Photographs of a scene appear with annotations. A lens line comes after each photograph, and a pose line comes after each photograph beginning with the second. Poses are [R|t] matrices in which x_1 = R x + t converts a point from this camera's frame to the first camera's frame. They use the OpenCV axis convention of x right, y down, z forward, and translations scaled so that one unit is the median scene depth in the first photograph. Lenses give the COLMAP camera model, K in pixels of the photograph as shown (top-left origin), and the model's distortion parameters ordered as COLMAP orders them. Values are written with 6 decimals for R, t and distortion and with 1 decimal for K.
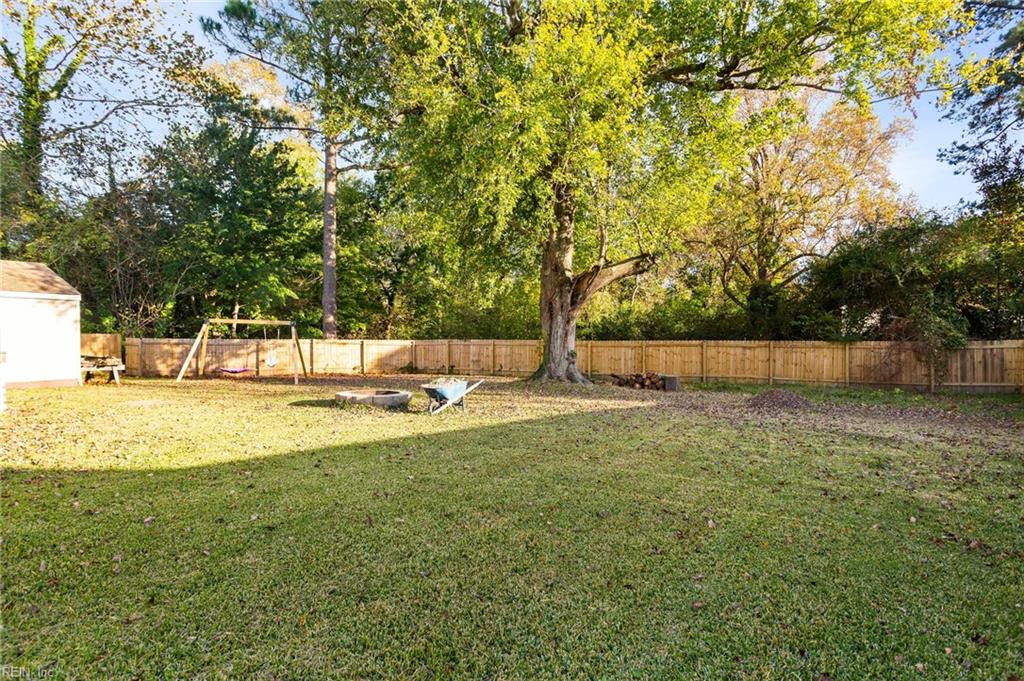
lens RADIAL K [[485.5, 0, 512.0], [0, 485.5, 340.5], [0, 0, 1]] dist [-0.000424, -0.000098]
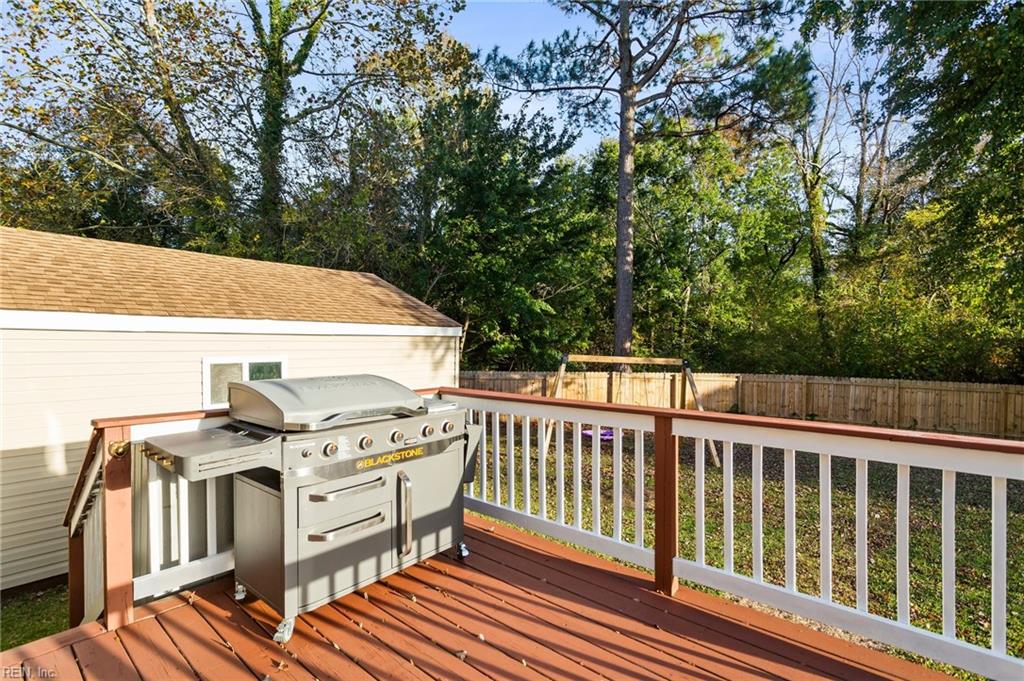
lens RADIAL K [[470.7, 0, 512.9], [0, 470.7, 348.6], [0, 0, 1]] dist [0.000572, 0.000078]
pose [[0.983380, 0.008688, -0.181352, -0.434707], [-0.006884, 0.999920, 0.010572, -0.046181], [0.181430, -0.009148, 0.983361, 0.284190]]
